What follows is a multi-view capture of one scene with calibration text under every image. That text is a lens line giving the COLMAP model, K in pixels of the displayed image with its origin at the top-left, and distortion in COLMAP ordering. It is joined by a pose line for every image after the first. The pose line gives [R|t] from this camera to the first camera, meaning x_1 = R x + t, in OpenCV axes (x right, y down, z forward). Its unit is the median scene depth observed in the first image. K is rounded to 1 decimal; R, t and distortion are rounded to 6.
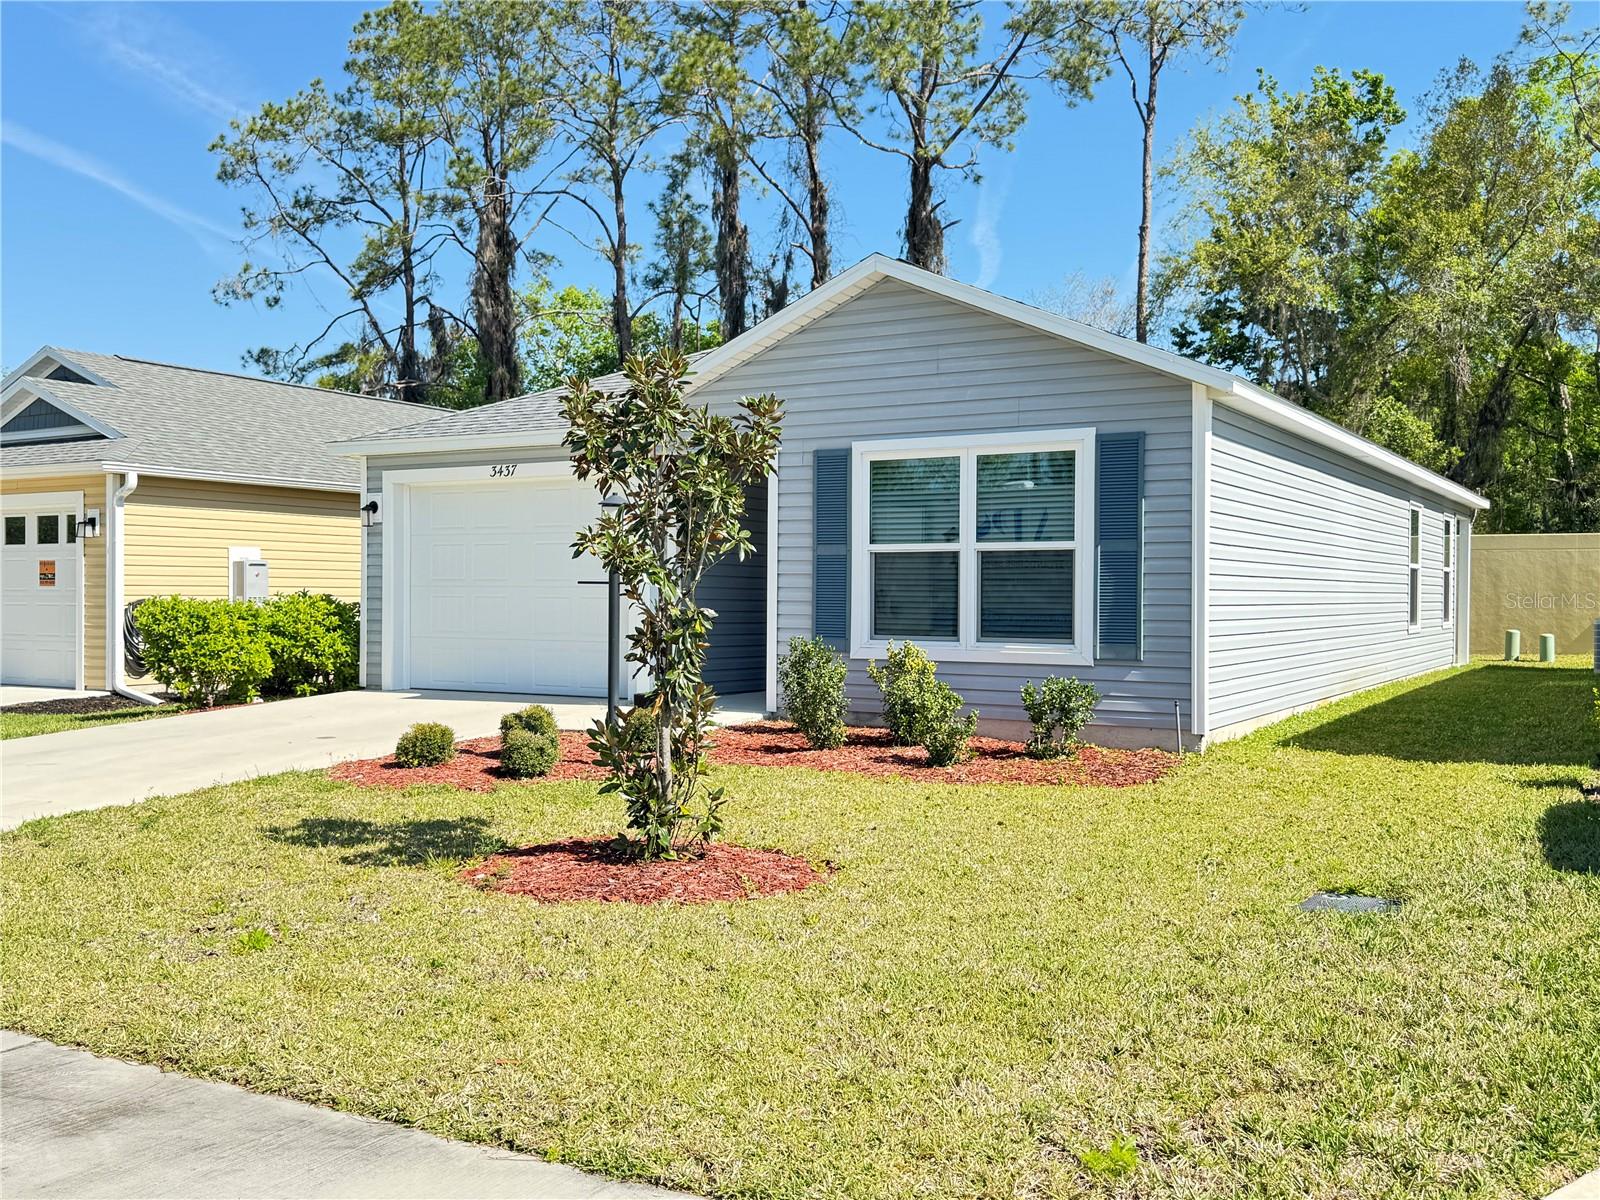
lens RADIAL K [[1486.3, 0, 799.2], [0, 1486.3, 622.6], [0, 0, 1]] dist [0.167366, -0.345793]
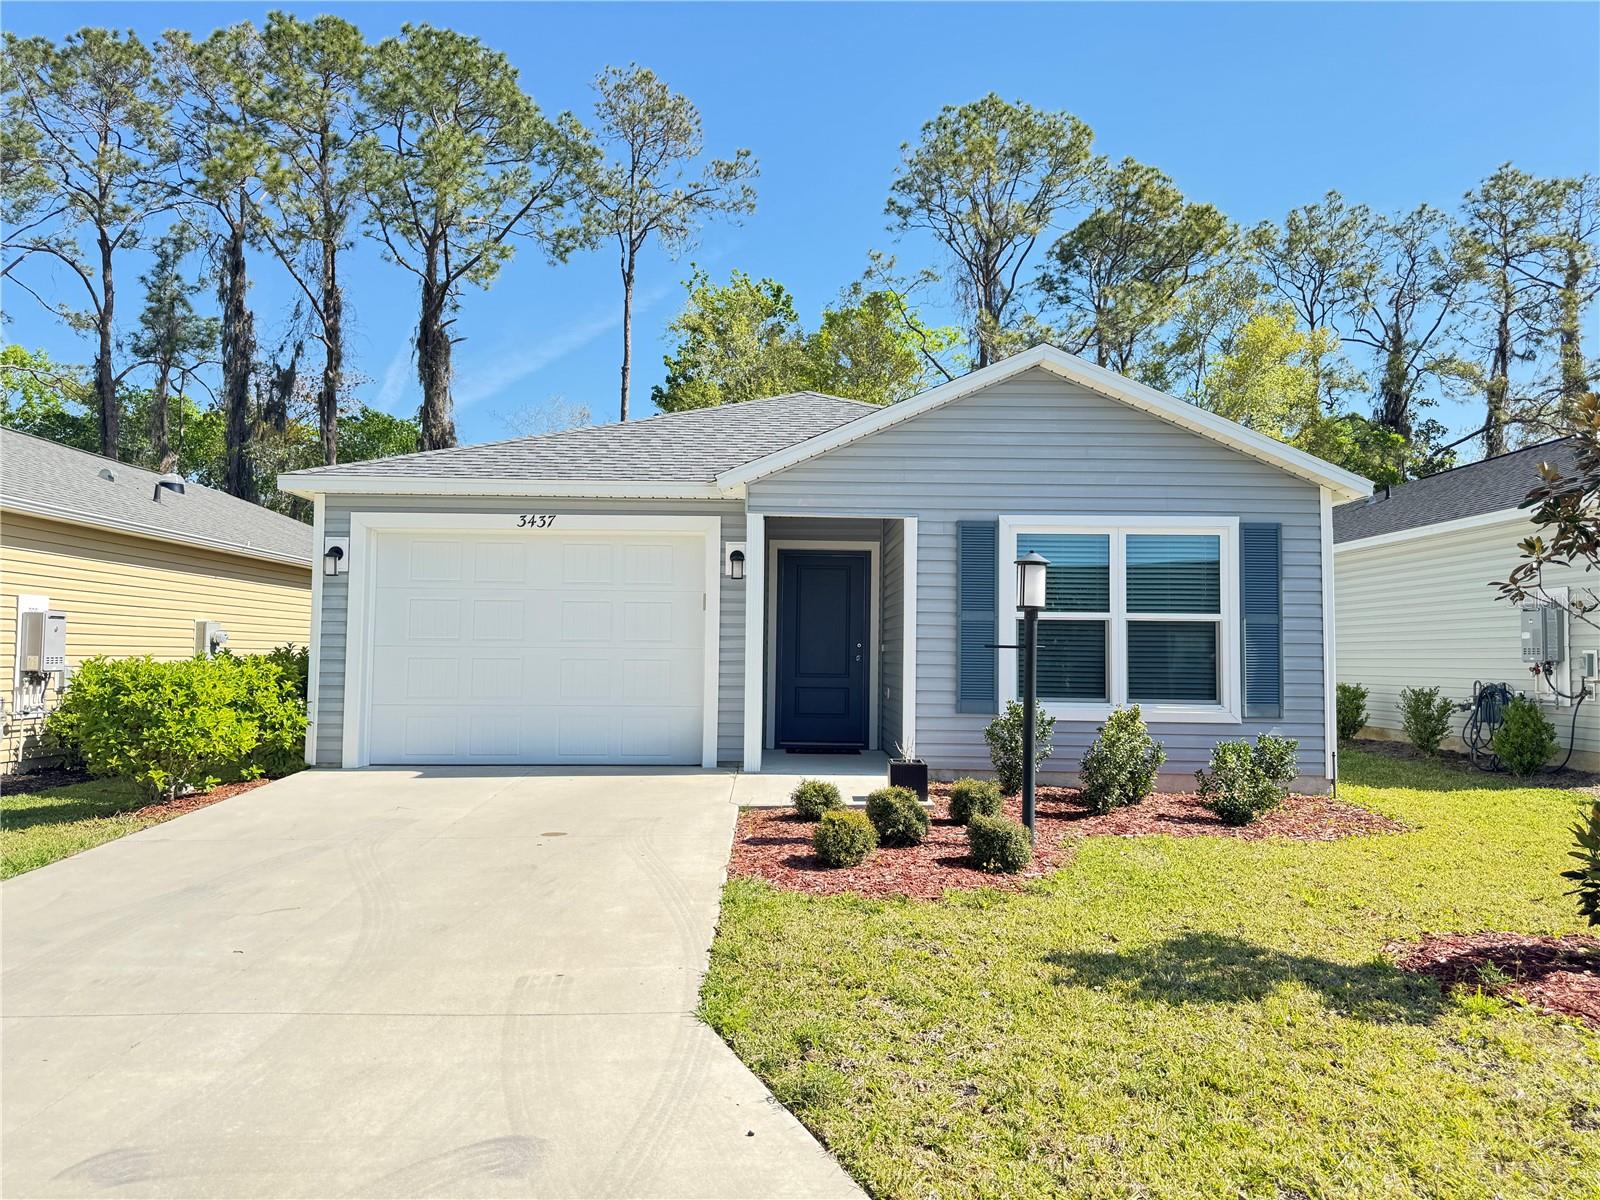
lens RADIAL K [[1128.8, 0, 800.0], [0, 1128.8, 600.0], [0, 0, 1]] dist [0.104163, -0.157313]
pose [[0.850897, 0.029821, 0.524485, -0.496335], [0.003795, 0.998013, -0.062901, -0.010294], [-0.525318, 0.055512, 0.849093, 0.384279]]
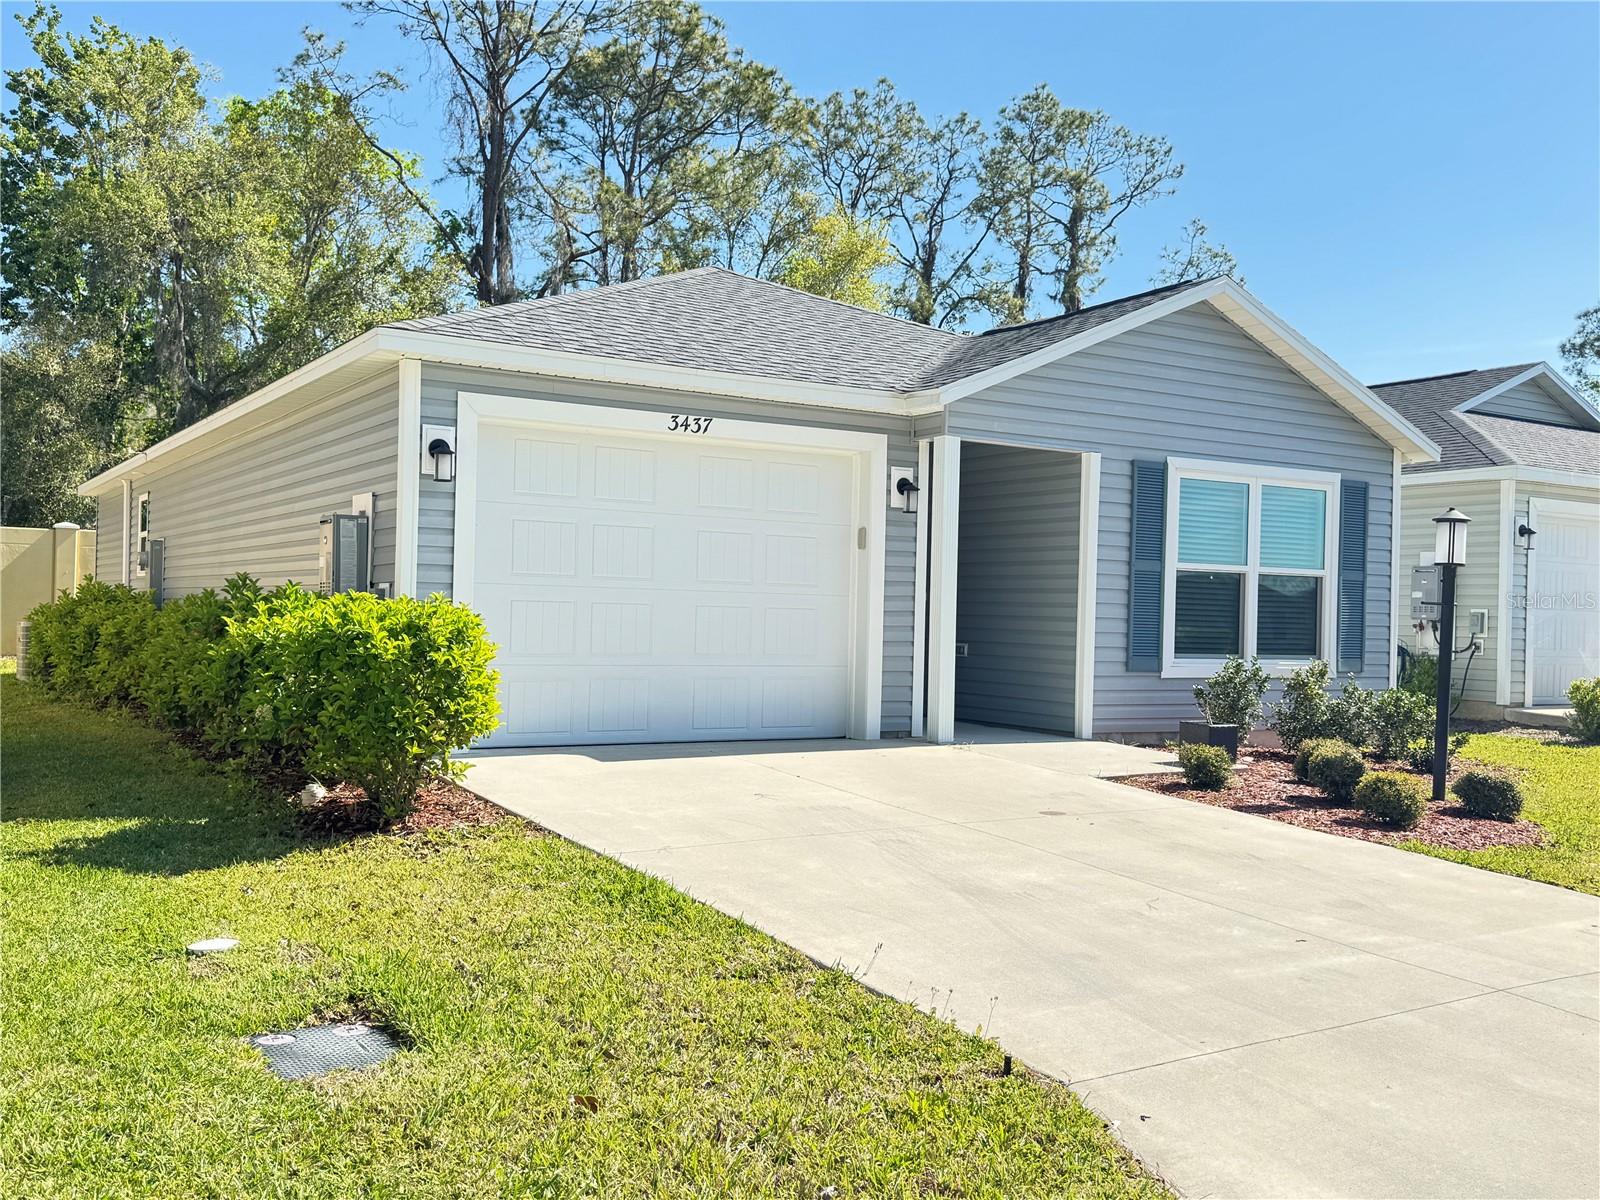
lens RADIAL K [[1457.5, 0, 800.0], [0, 1457.5, 600.0], [0, 0, 1]] dist [0.113191, -0.186094]
pose [[0.467686, 0.013200, 0.883796, -0.907525], [-0.006630, 0.999913, -0.011426, -0.014100], [-0.883870, -0.000516, 0.467732, 0.746593]]
